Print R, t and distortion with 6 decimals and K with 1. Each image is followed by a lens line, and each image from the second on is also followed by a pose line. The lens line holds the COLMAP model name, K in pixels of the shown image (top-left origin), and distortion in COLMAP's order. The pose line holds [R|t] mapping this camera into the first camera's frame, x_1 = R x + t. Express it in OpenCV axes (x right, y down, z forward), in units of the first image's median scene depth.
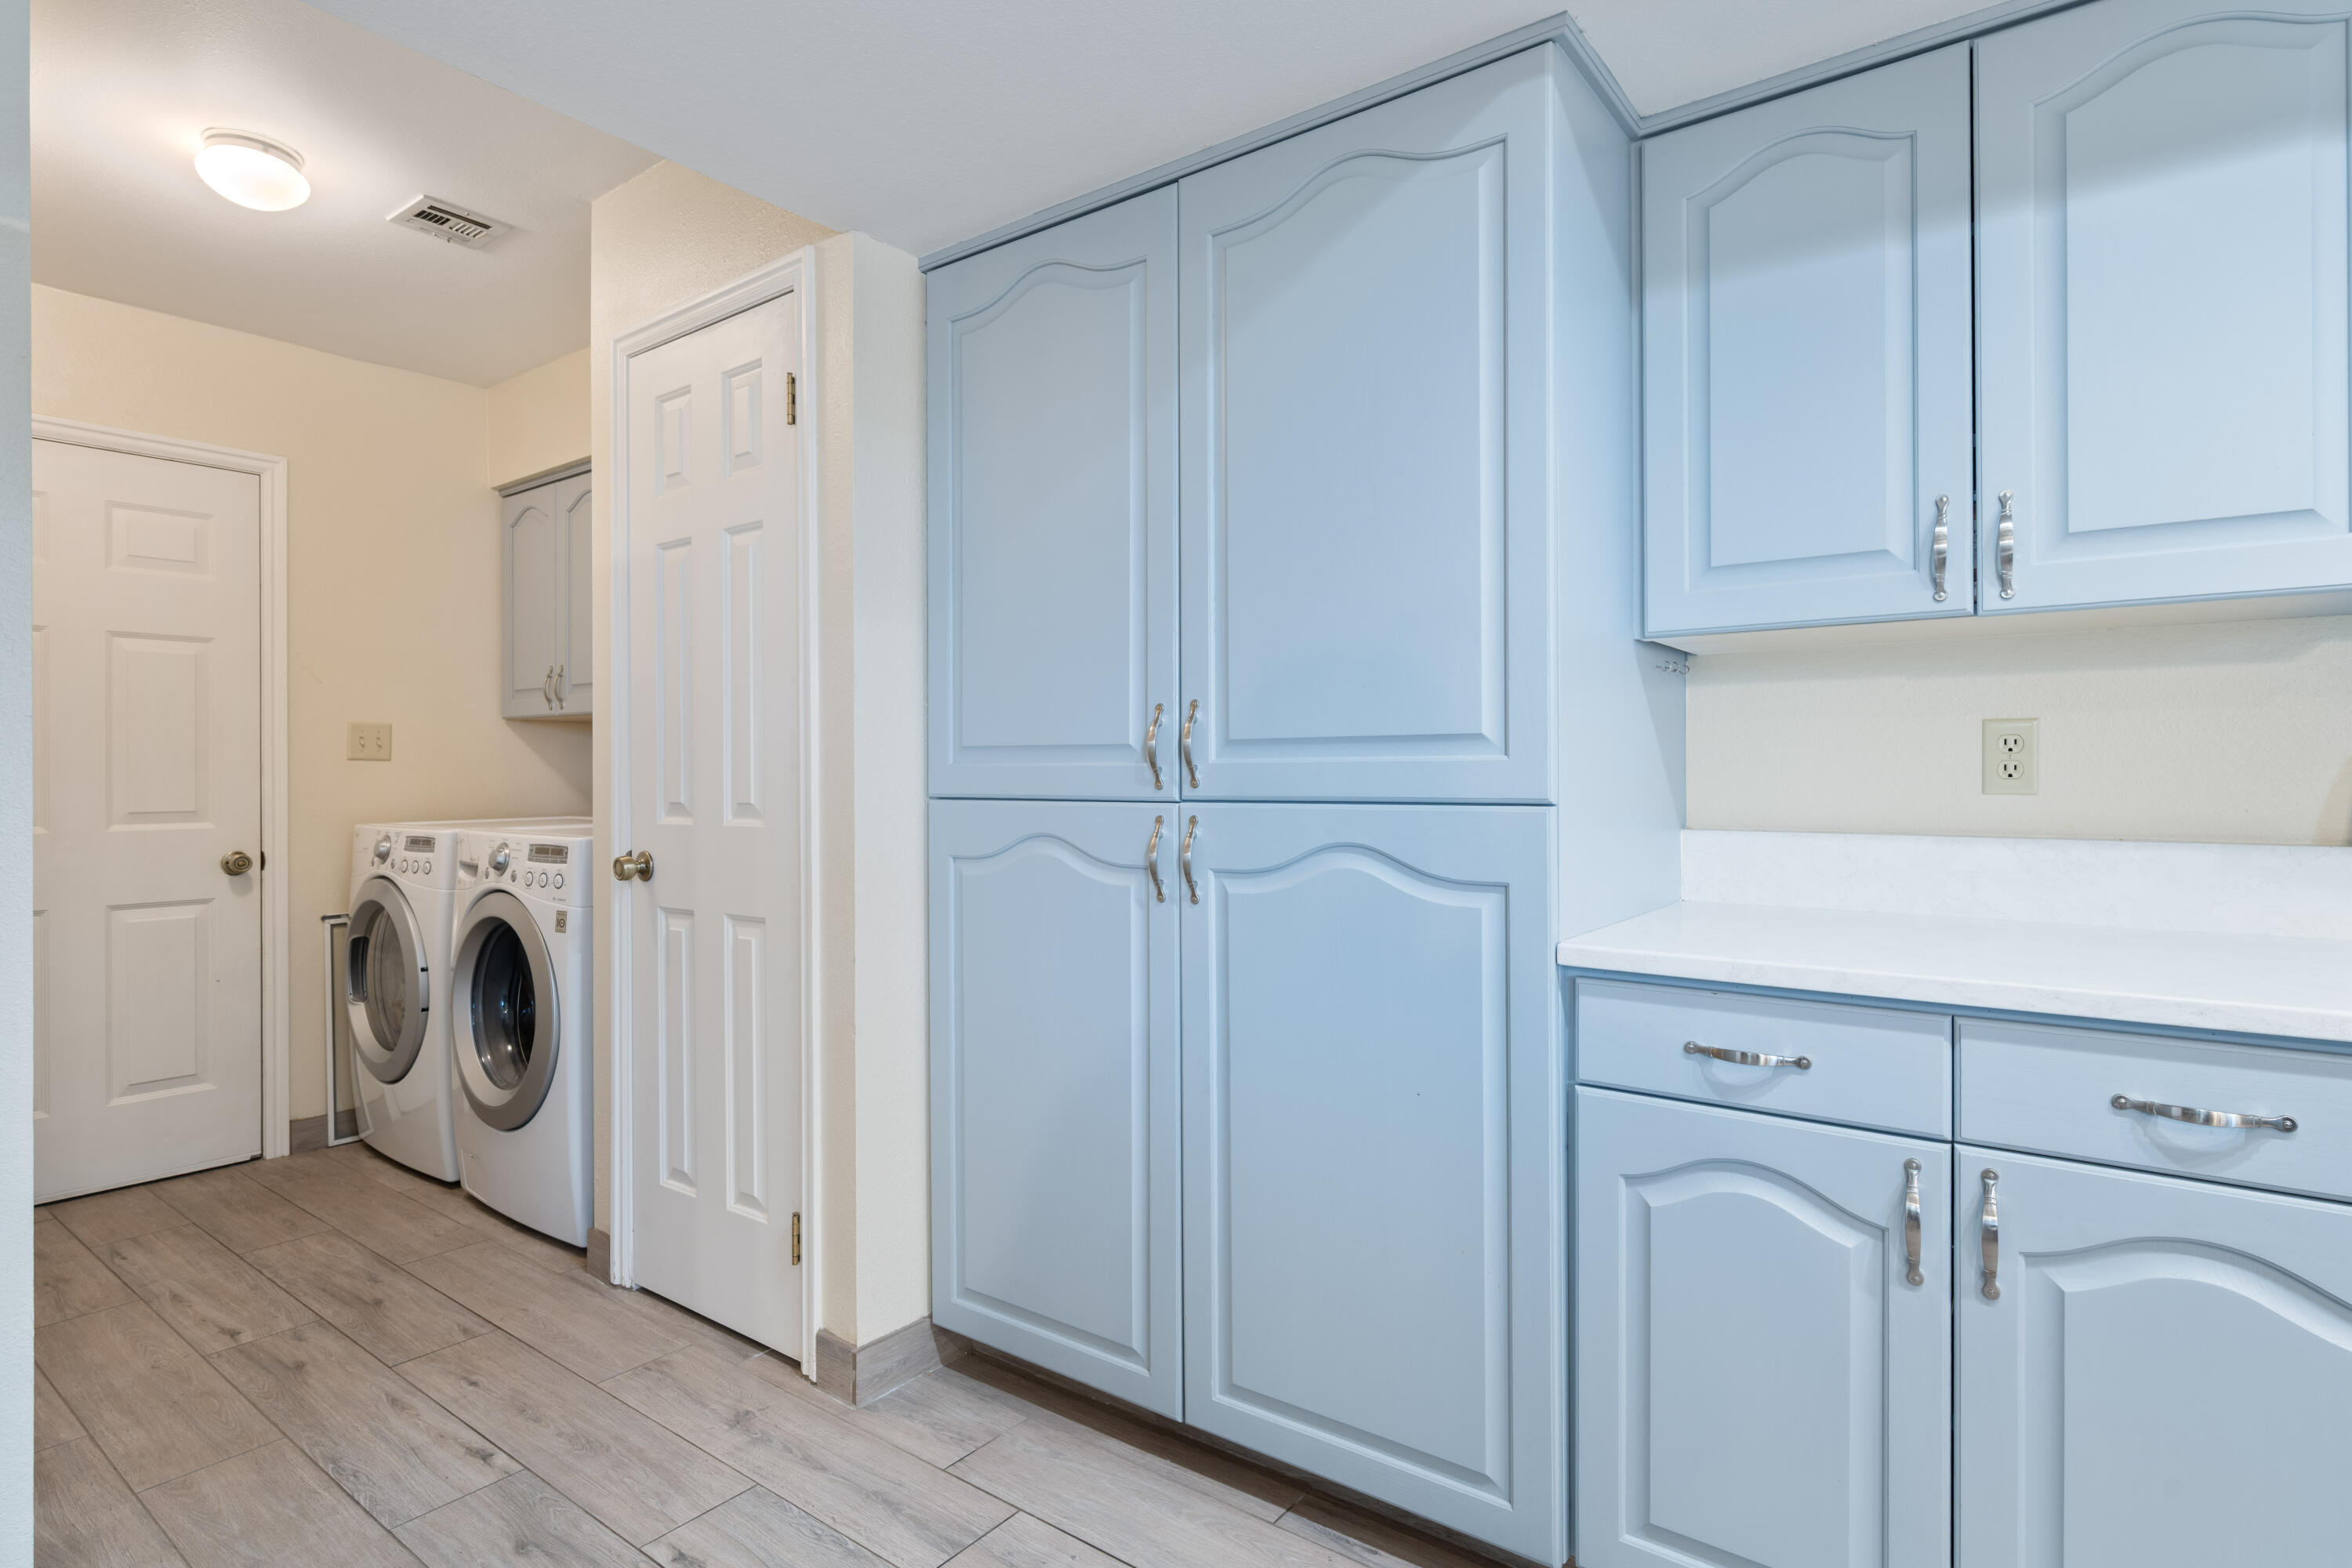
lens RADIAL K [[1203.4, 0, 1185.2], [0, 1203.4, 790.3], [0, 0, 1]] dist [-0.000031, 0.000552]
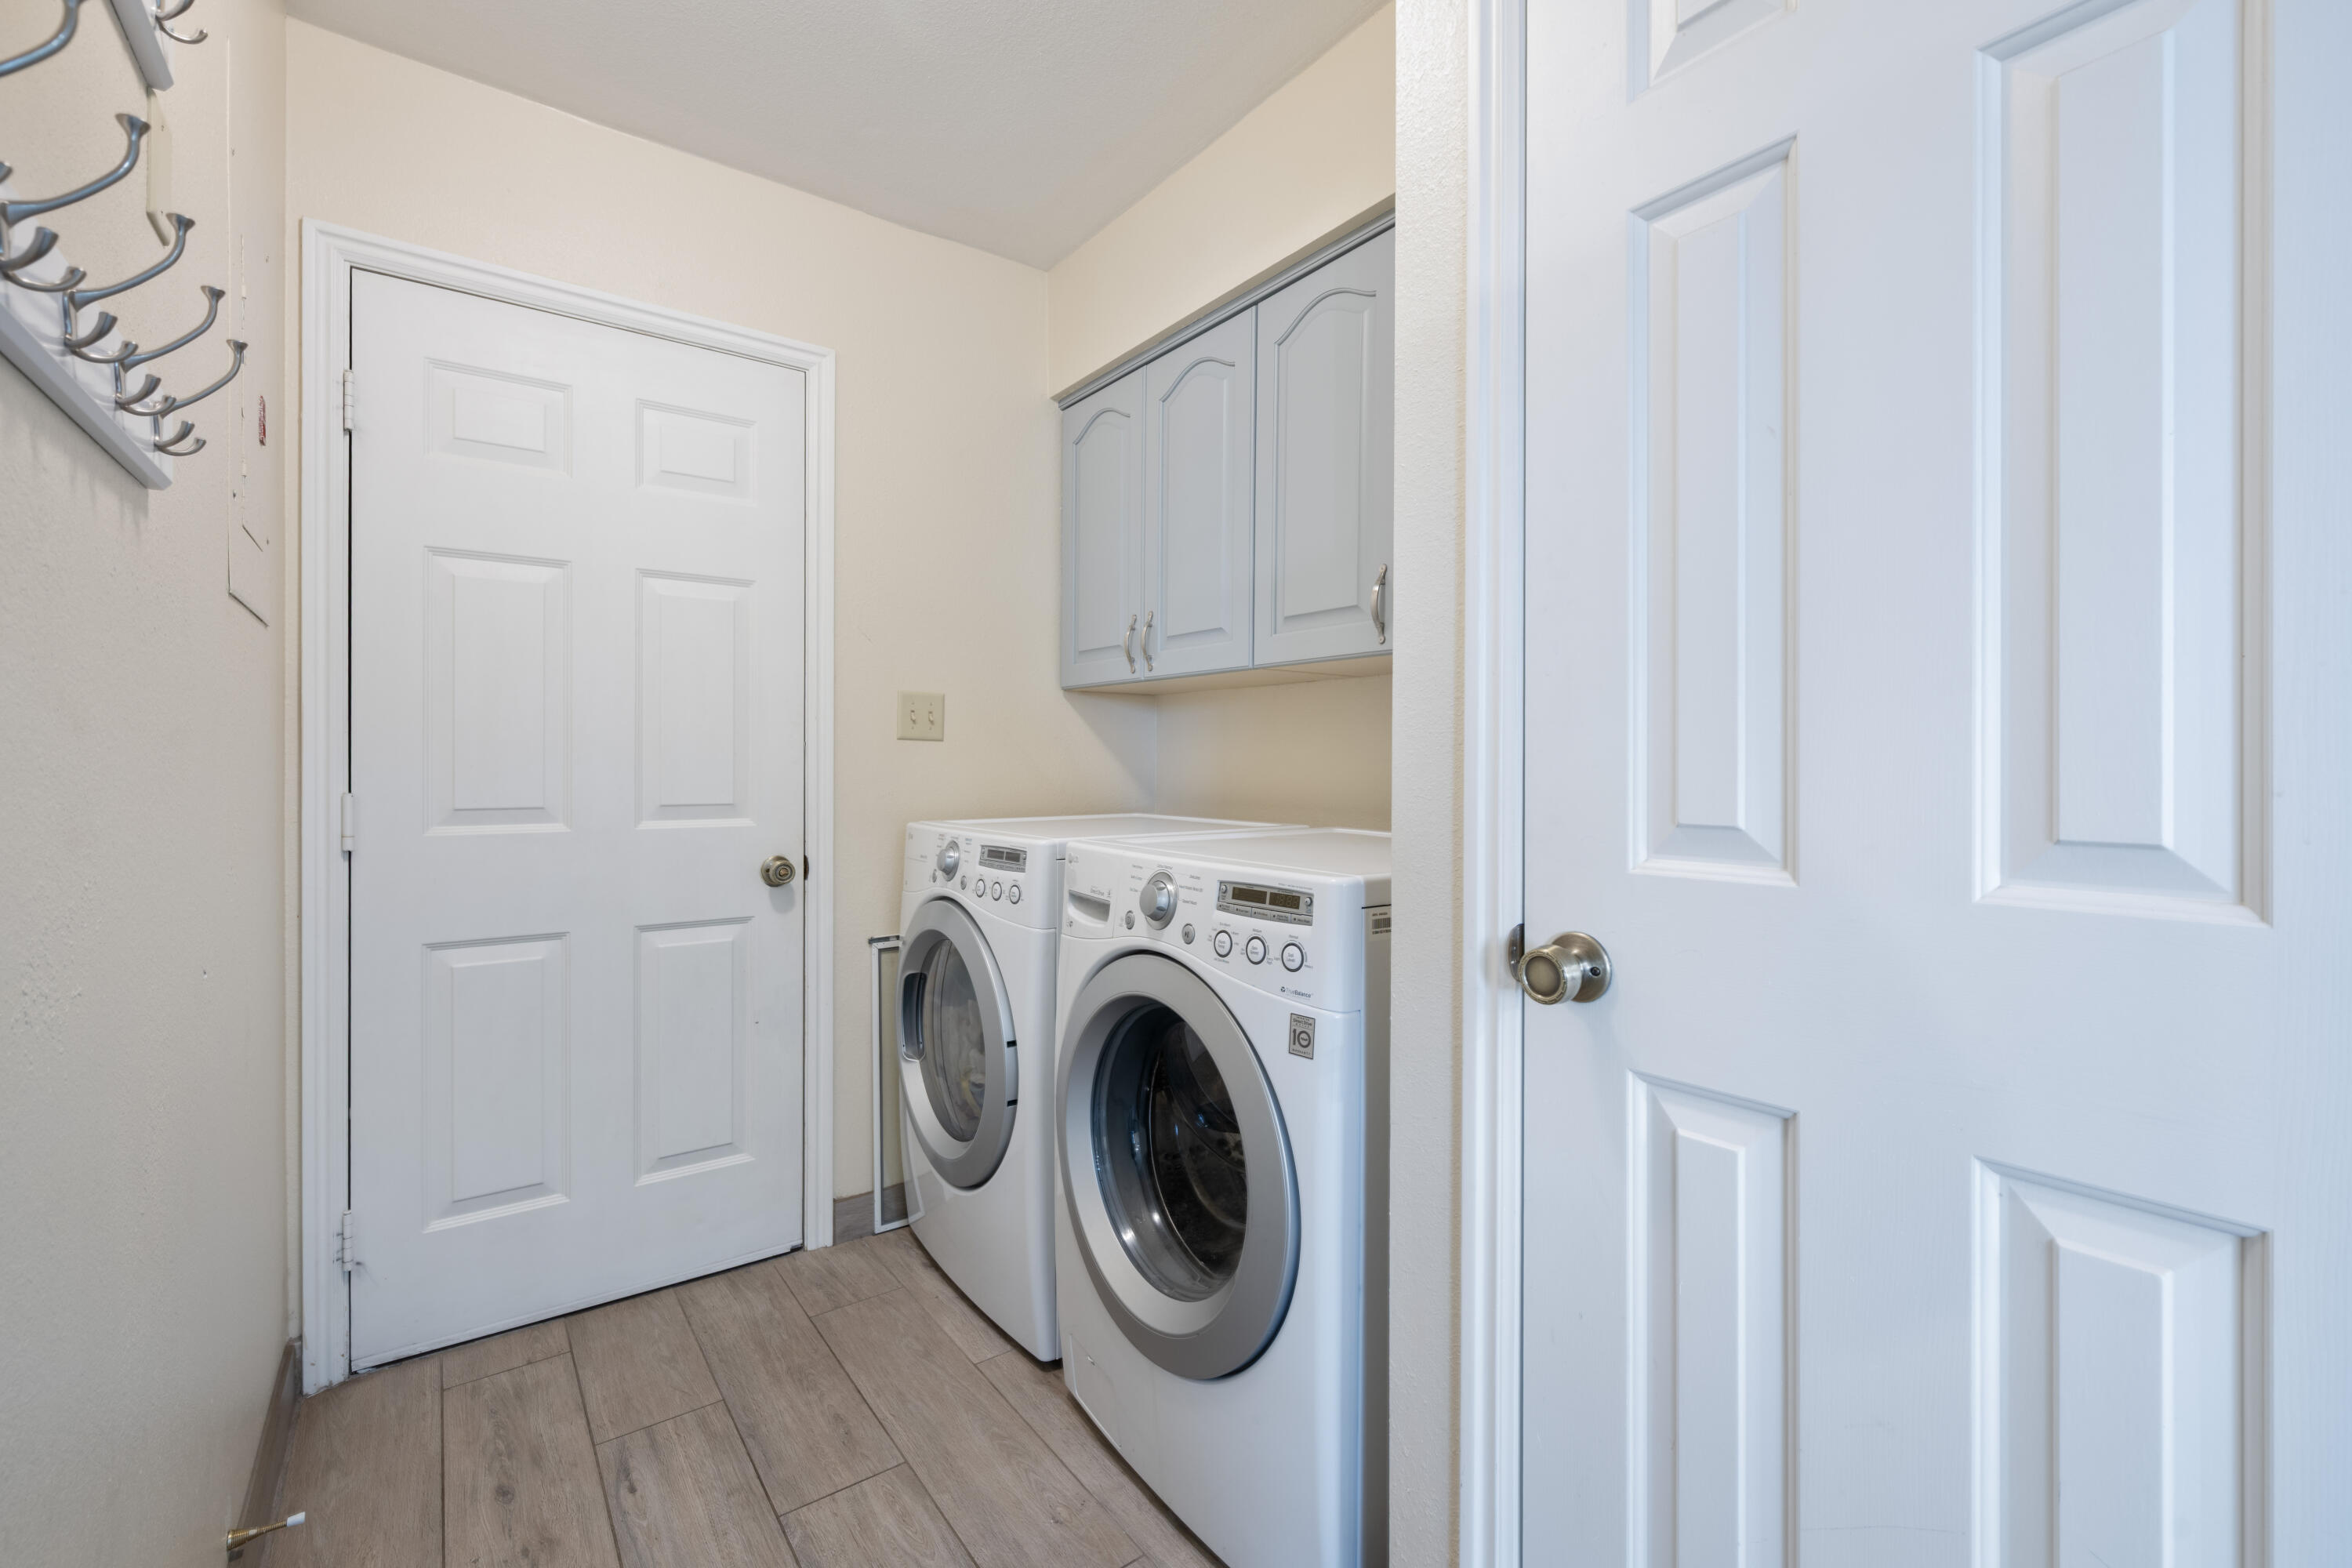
lens RADIAL K [[1005.0, 0, 1176.0], [0, 1005.0, 784.0], [0, 0, 1]] dist [-0.000579, -0.000283]
pose [[0.959158, 0.011078, -0.282653, -0.366111], [-0.008947, 0.999921, 0.008831, -0.003660], [0.282729, -0.005942, 0.959181, 0.460186]]
